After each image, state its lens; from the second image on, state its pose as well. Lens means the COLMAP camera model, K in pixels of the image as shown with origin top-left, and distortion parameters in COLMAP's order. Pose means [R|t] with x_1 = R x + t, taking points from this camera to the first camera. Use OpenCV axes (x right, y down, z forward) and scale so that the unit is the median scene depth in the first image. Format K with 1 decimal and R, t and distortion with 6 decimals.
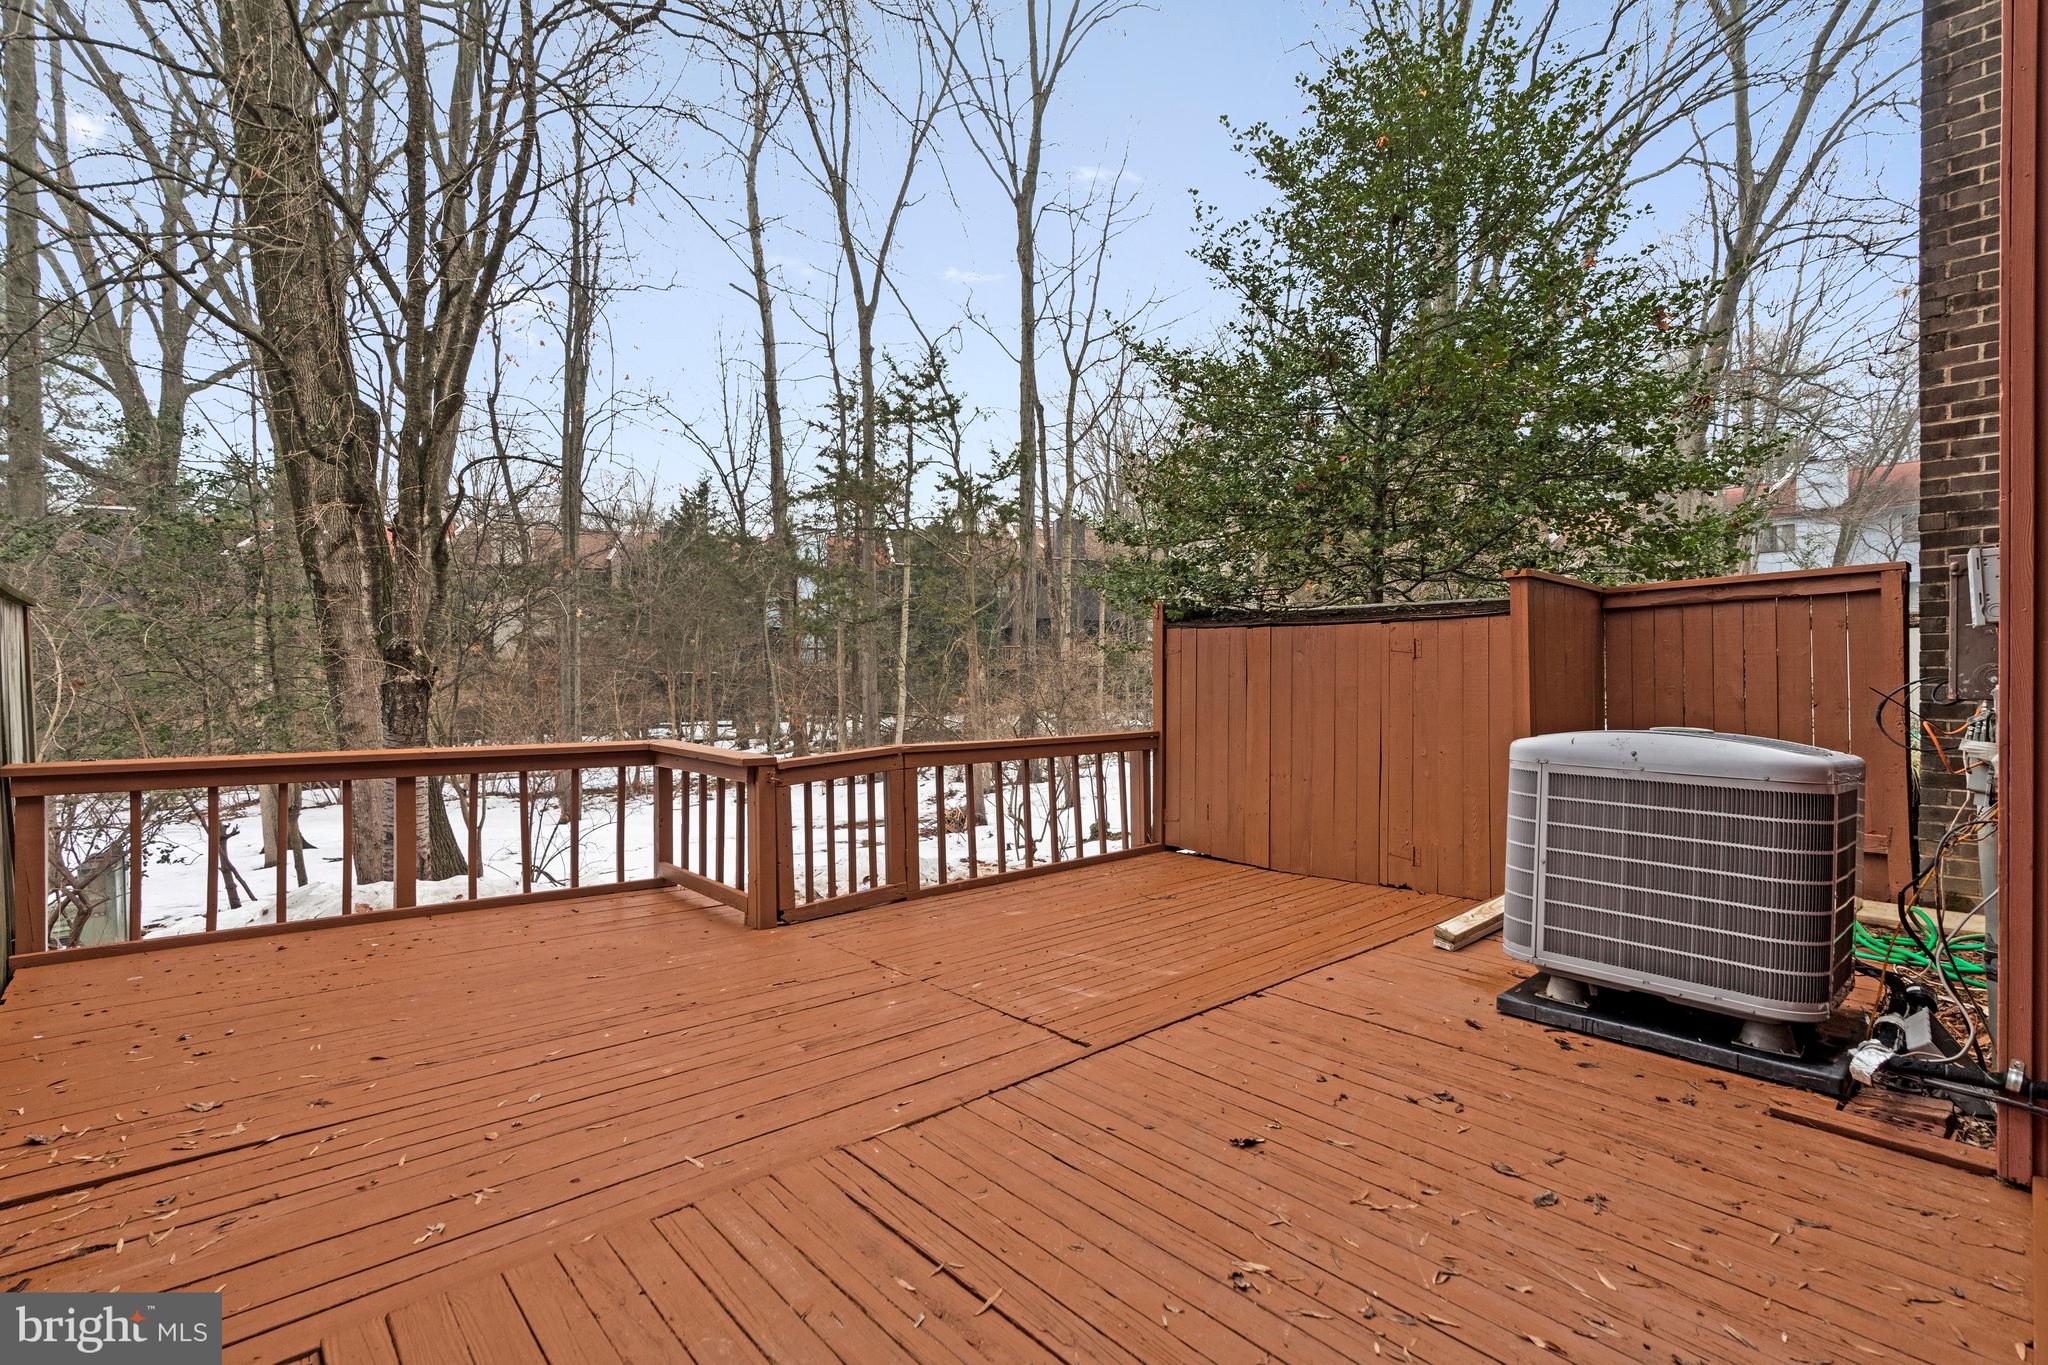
lens RADIAL K [[947.5, 0, 1024.0], [0, 947.5, 682.5], [0, 0, 1]] dist [-0.002914, 0.000783]
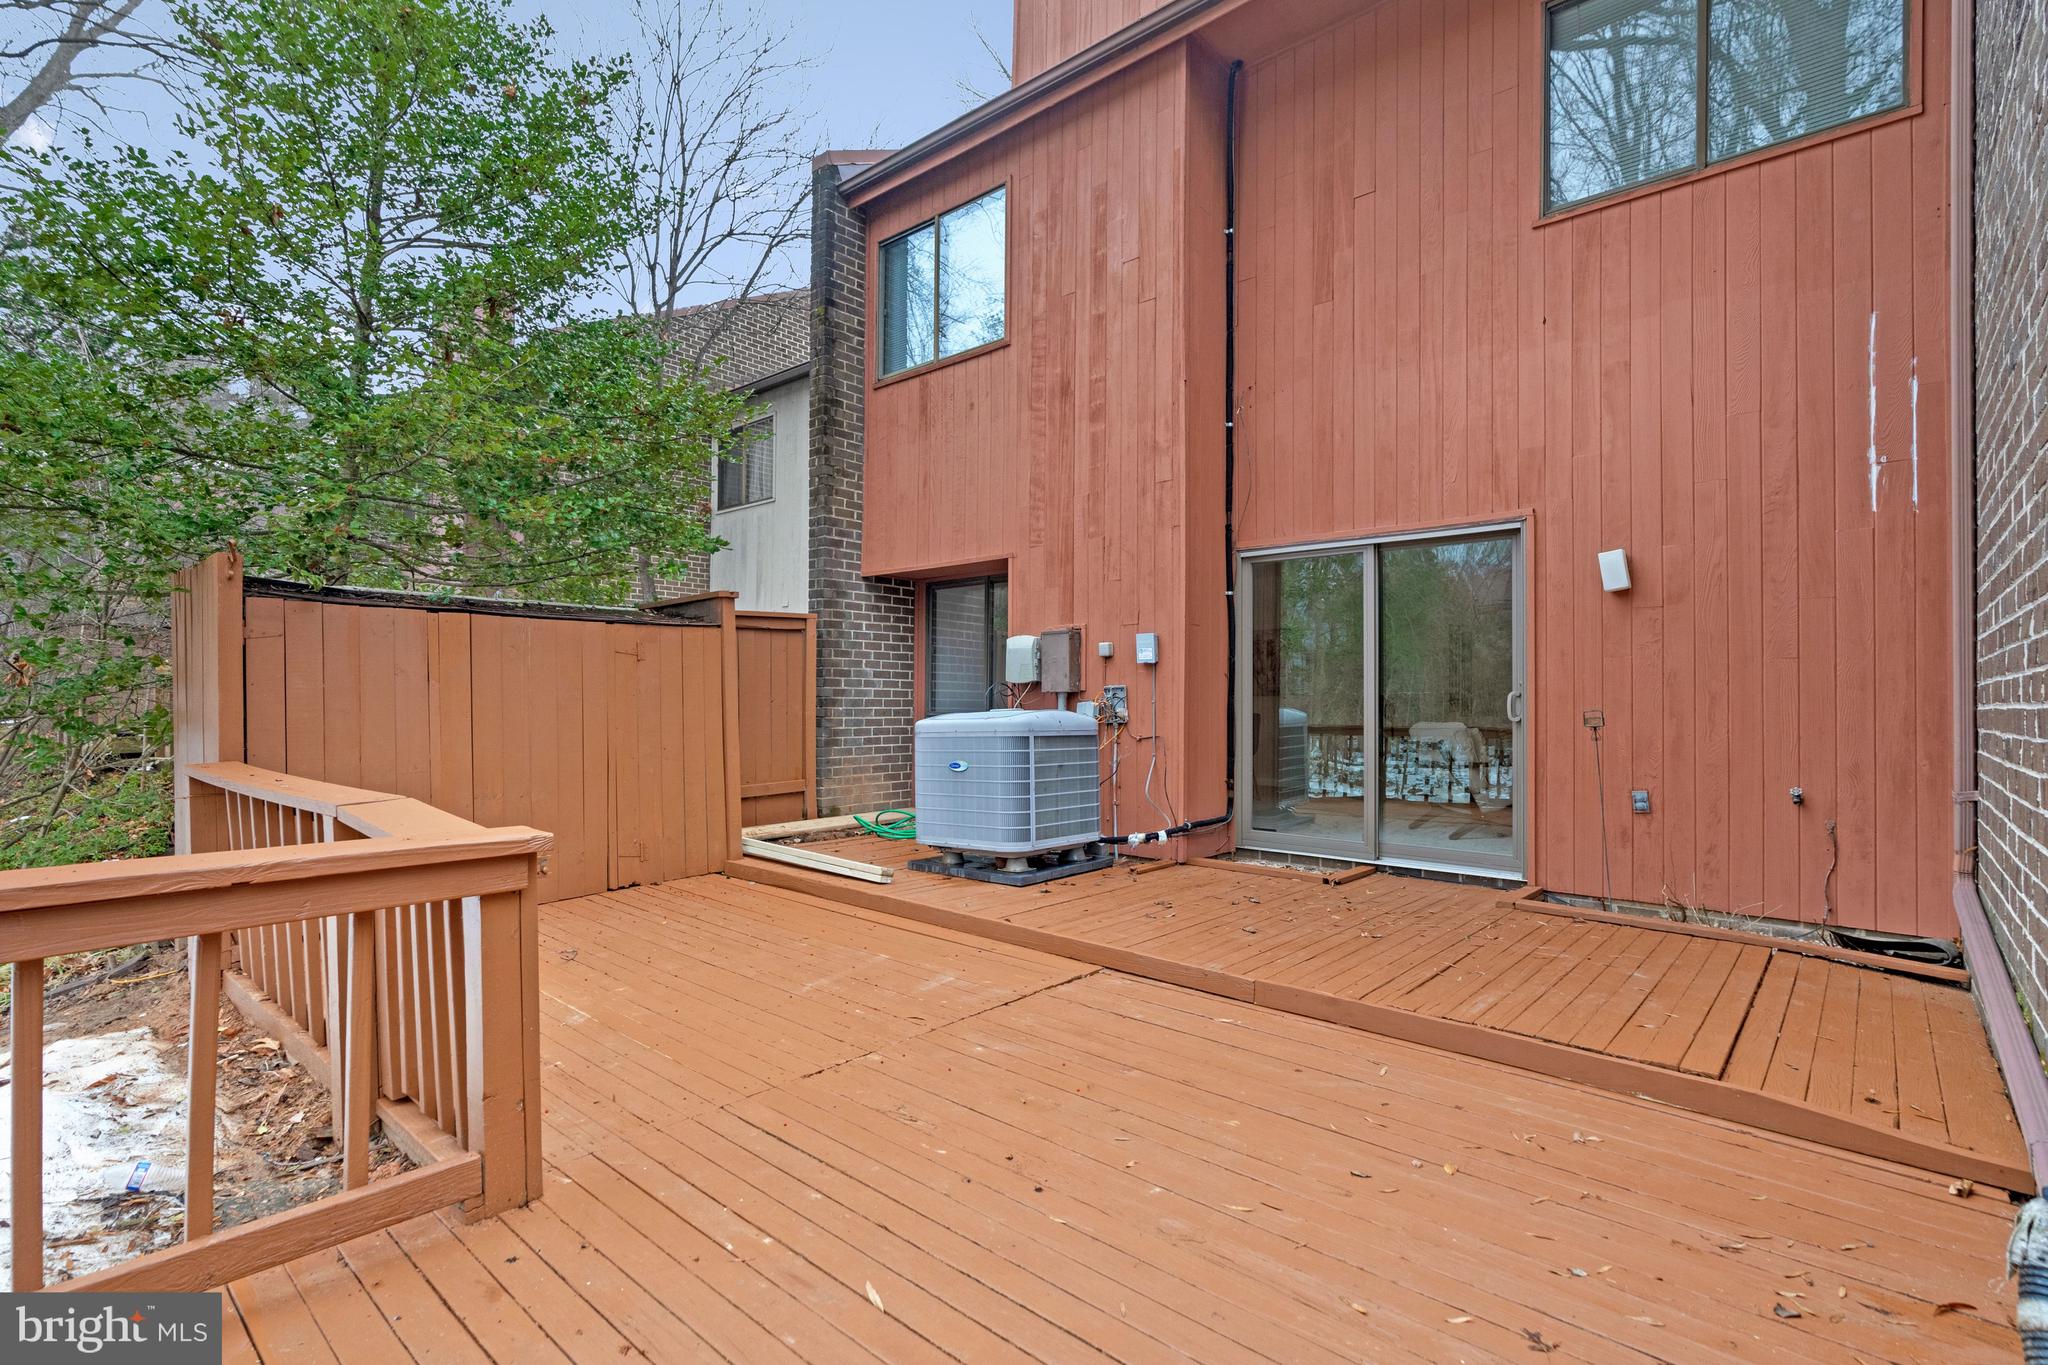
lens RADIAL K [[947.5, 0, 1024.0], [0, 947.5, 682.5], [0, 0, 1]] dist [-0.002914, 0.000783]
pose [[-0.106291, 0.006238, 0.994316, -1.463405], [0.000428, 0.999981, -0.006228, 0.013553], [-0.994335, -0.000236, -0.106291, 1.538011]]
